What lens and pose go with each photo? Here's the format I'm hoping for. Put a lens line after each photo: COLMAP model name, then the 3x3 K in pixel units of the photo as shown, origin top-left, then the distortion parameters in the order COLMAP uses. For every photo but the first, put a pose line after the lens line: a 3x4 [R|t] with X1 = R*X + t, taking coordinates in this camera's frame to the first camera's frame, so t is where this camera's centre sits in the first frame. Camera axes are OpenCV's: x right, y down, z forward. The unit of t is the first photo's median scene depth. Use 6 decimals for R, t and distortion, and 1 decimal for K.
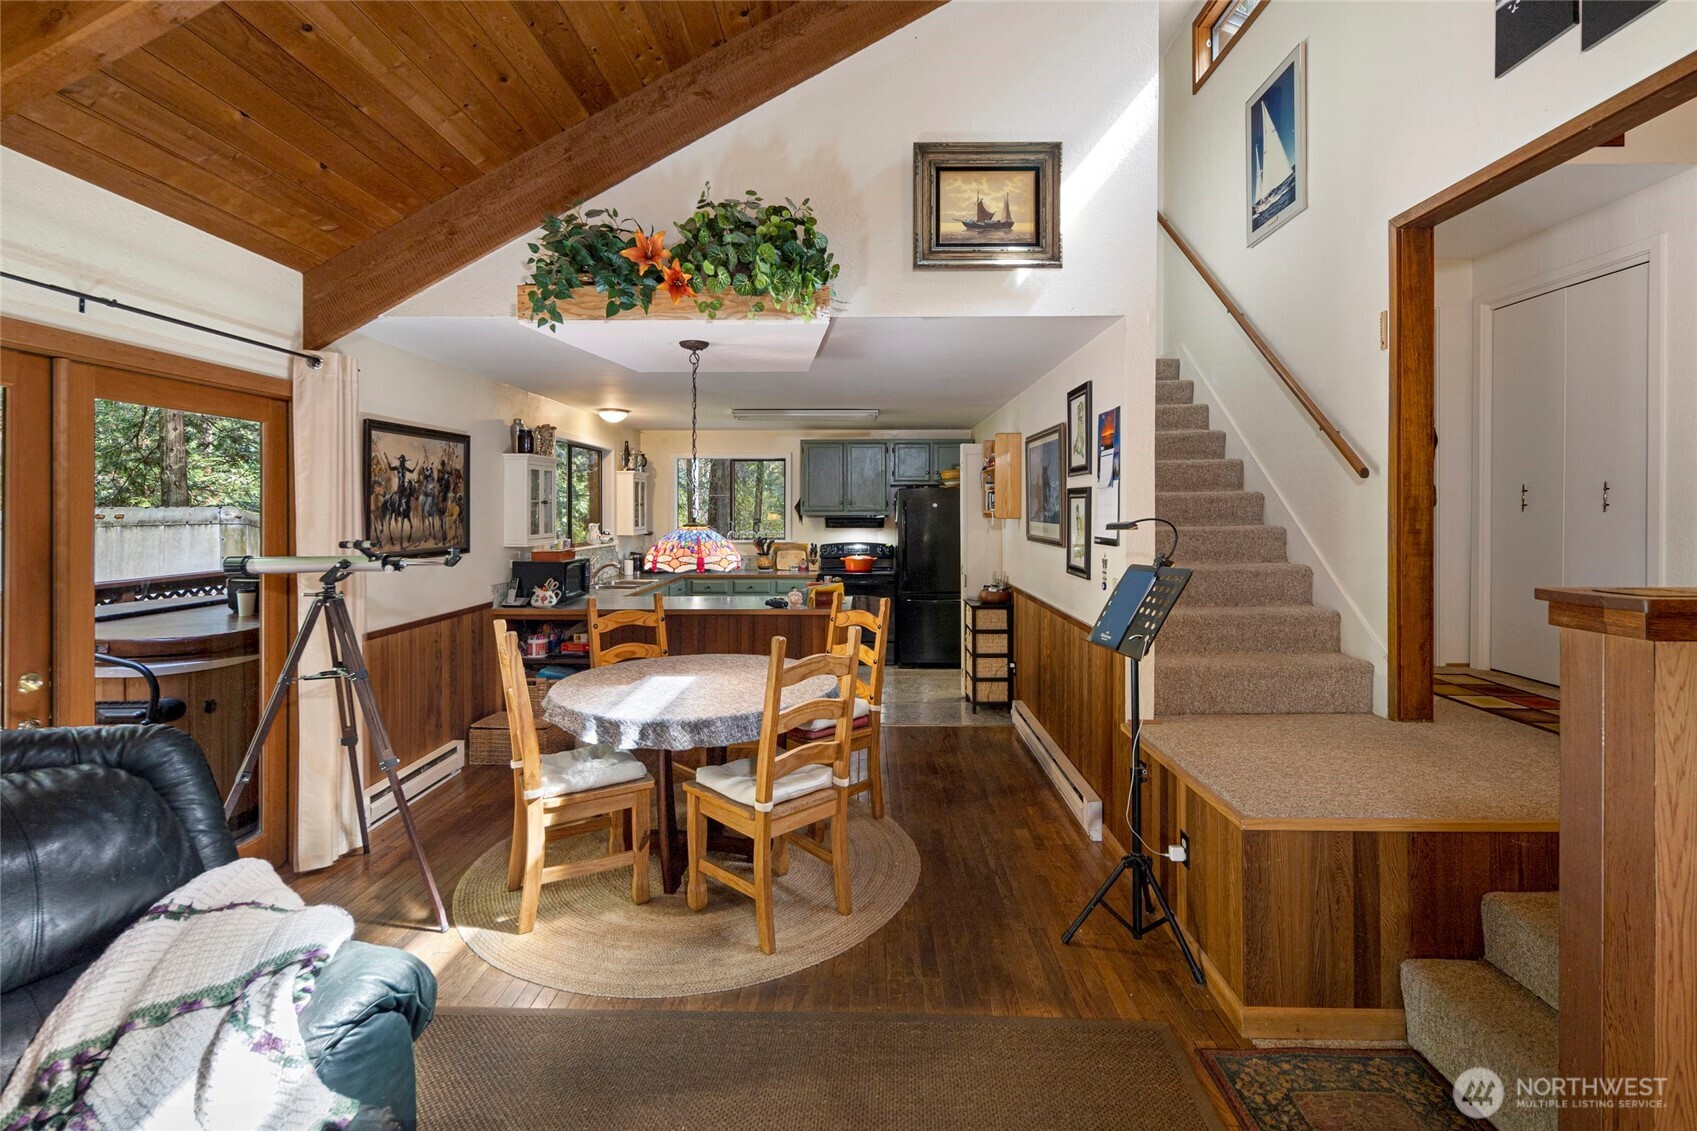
lens RADIAL K [[770.8, 0, 862.1], [0, 770.8, 509.5], [0, 0, 1]] dist [0.002108, 0.000051]
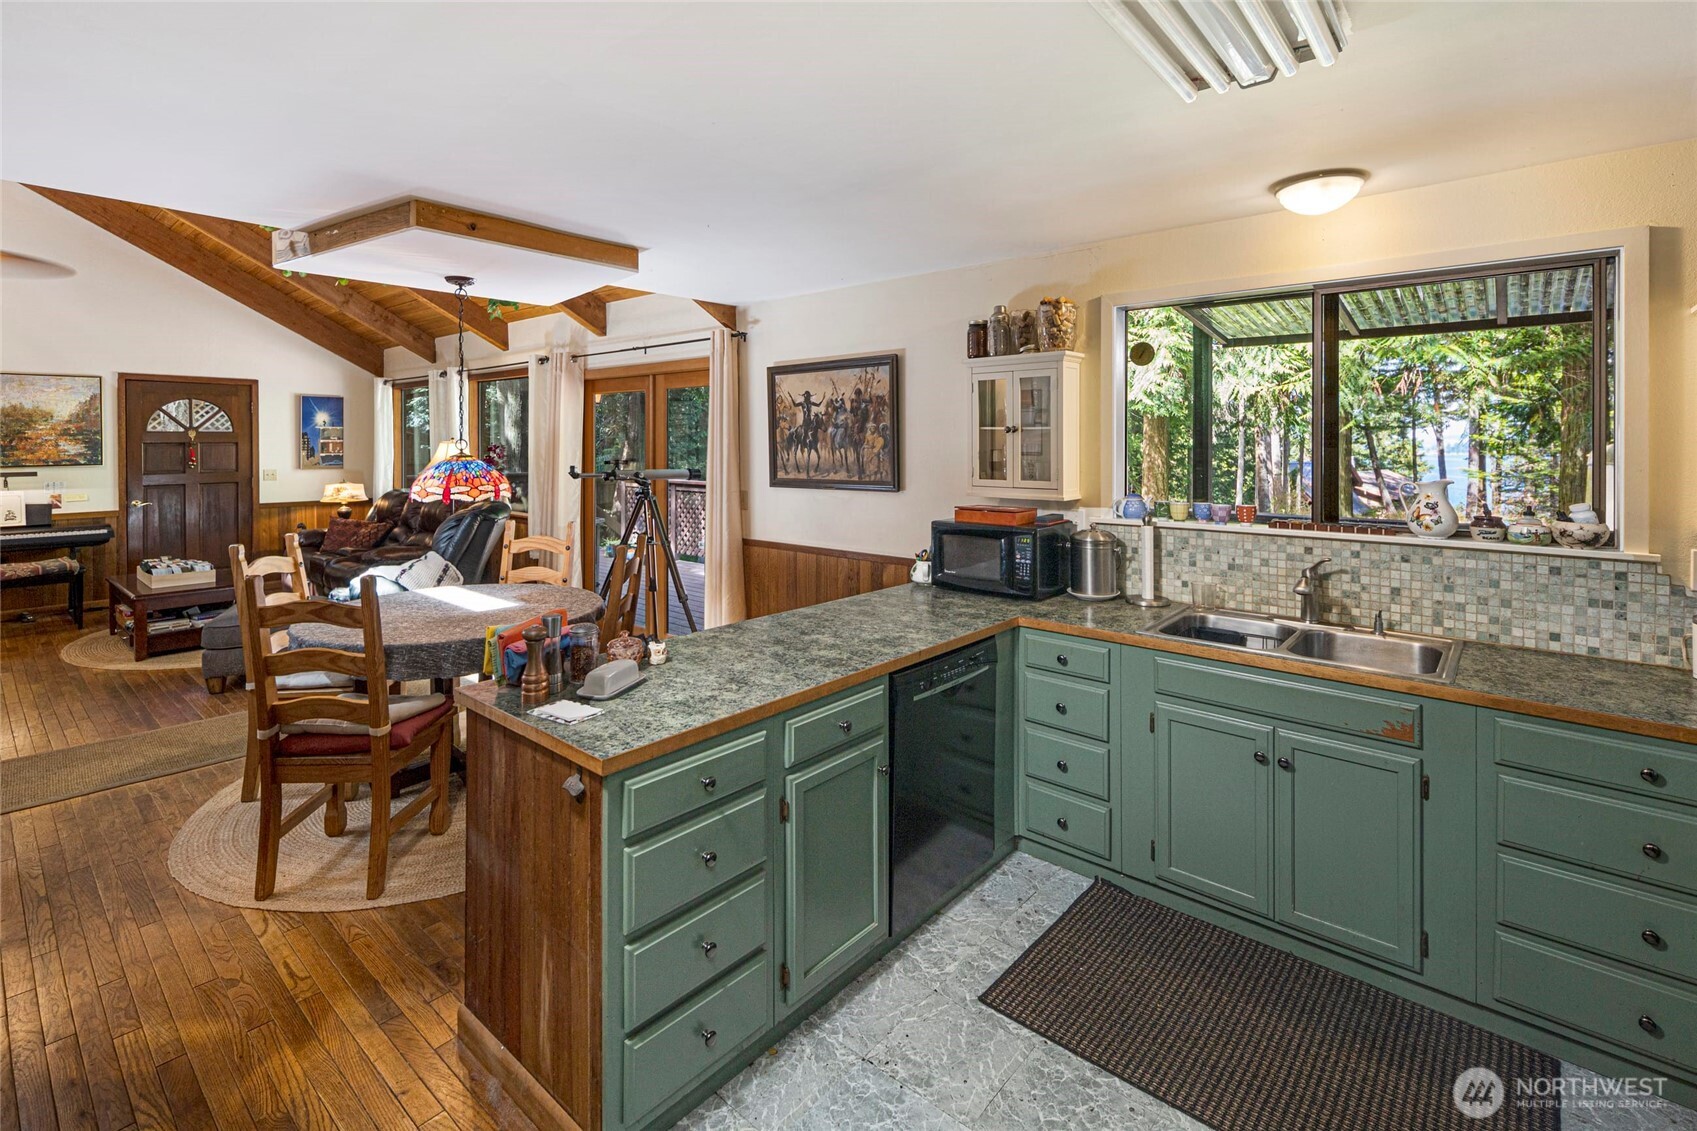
lens RADIAL K [[770.8, 0, 854.2], [0, 770.8, 444.3], [0, 0, 1]] dist [0.002108, 0.000051]
pose [[-0.650661, 0.006162, -0.759343, 0.170044], [0.001171, 0.999974, 0.007111, -0.002656], [0.759367, 0.003738, -0.650652, 1.557090]]
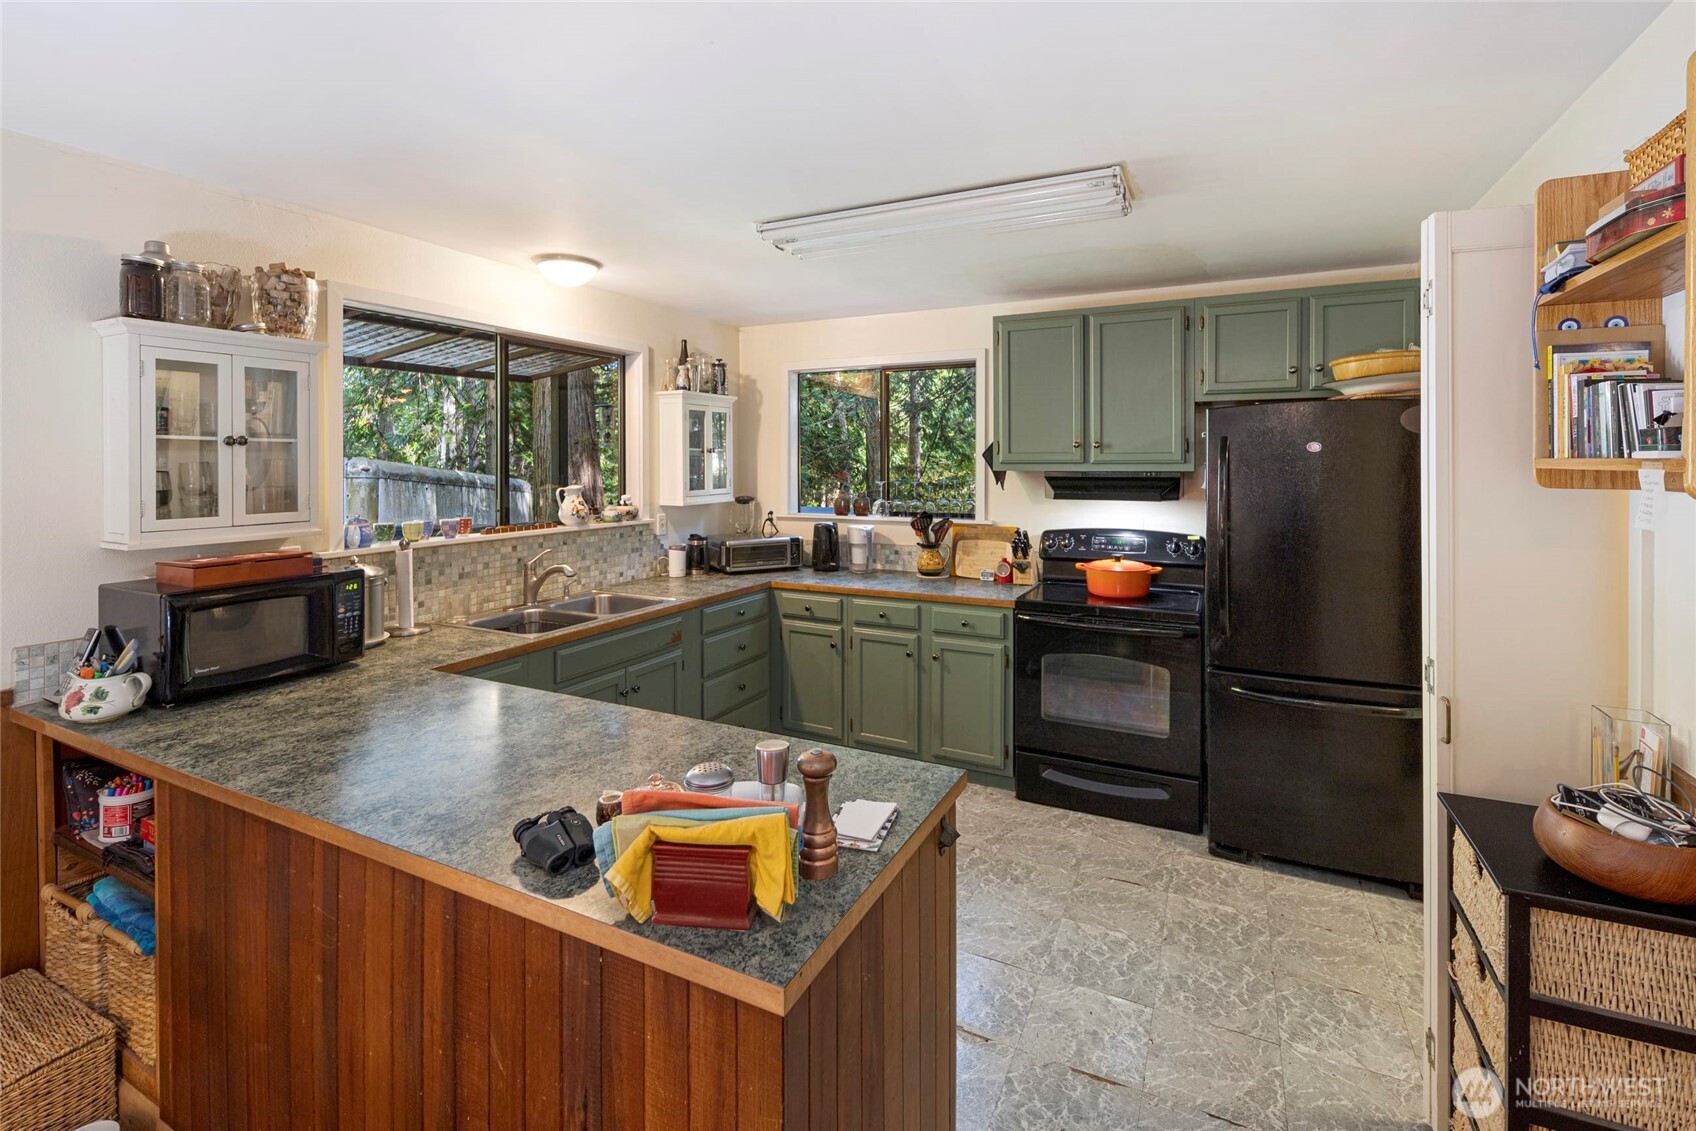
lens RADIAL K [[770.3, 0, 841.7], [0, 770.3, 463.5], [0, 0, 1]] dist [0.002108, 0.000051]
pose [[0.897881, 0.000805, -0.440238, 0.085653], [-0.000413, 0.999999, 0.000986, 0.003084], [0.440238, -0.000703, 0.897881, 0.899808]]
